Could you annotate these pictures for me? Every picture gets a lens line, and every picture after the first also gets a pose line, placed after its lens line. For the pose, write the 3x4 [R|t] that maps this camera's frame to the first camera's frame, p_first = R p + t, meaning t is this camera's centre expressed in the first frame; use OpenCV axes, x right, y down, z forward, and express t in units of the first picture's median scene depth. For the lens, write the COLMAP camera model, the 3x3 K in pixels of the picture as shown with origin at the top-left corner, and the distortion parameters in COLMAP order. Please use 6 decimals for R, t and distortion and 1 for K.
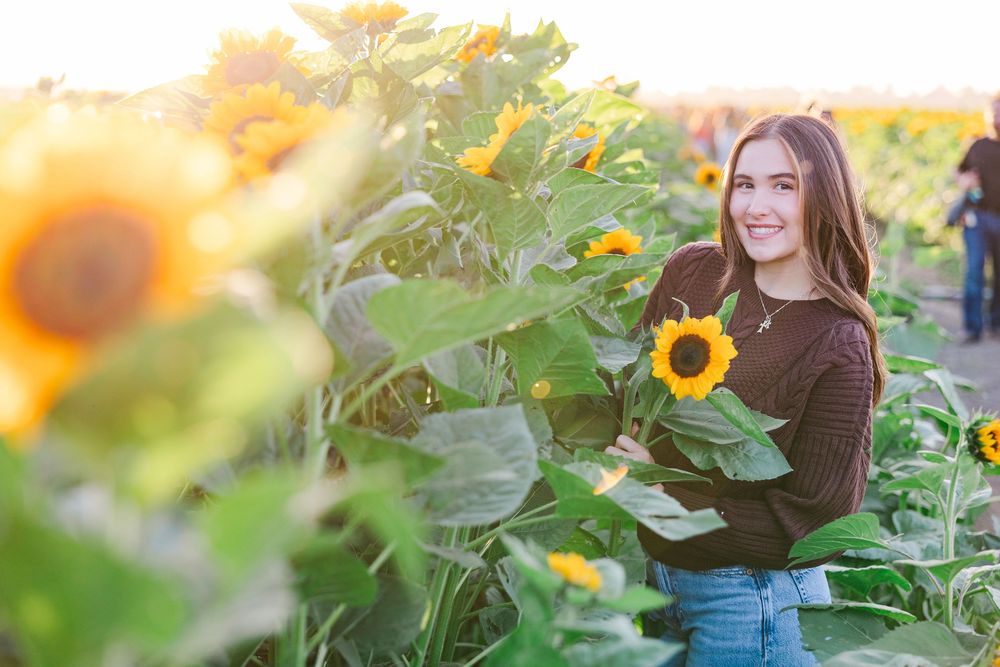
lens RADIAL K [[1654.4, 0, 497.1], [0, 1654.4, 333.8], [0, 0, 1]] dist [-0.211691, 0.000000]
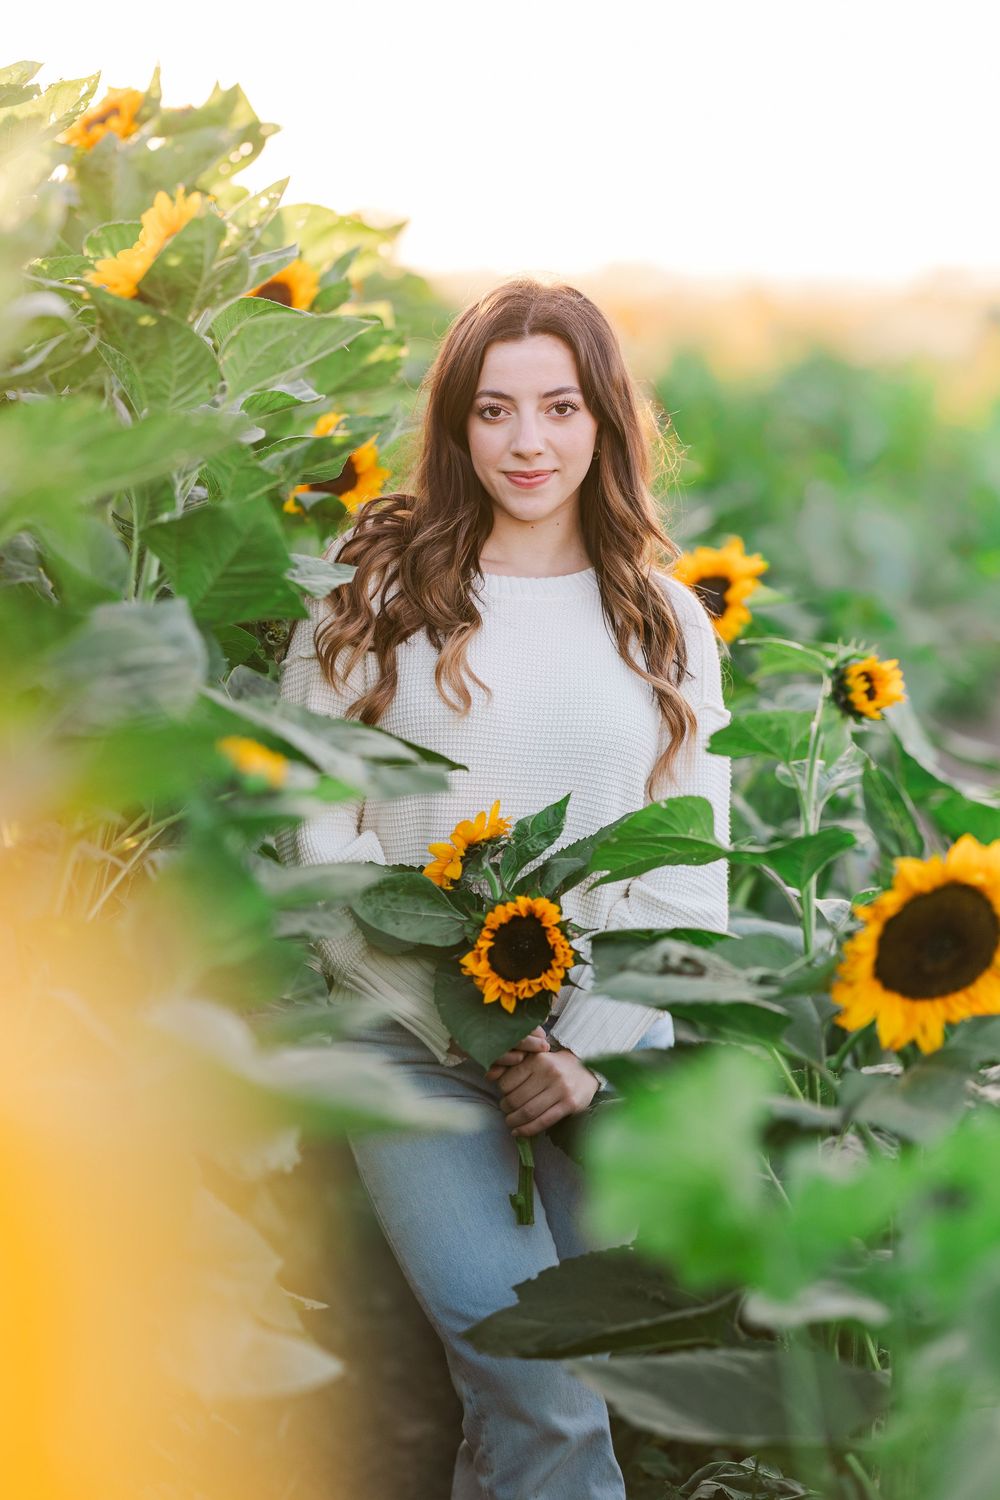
lens RADIAL K [[3602.1, 0, 502.7], [0, 3602.1, 748.5], [0, 0, 1]] dist [-0.032335, 0.000000]
pose [[0.994349, 0.003441, 0.106107, -0.010900], [-0.002386, 0.999946, -0.010067, 0.102567], [-0.106136, 0.009757, 0.994304, -0.481485]]
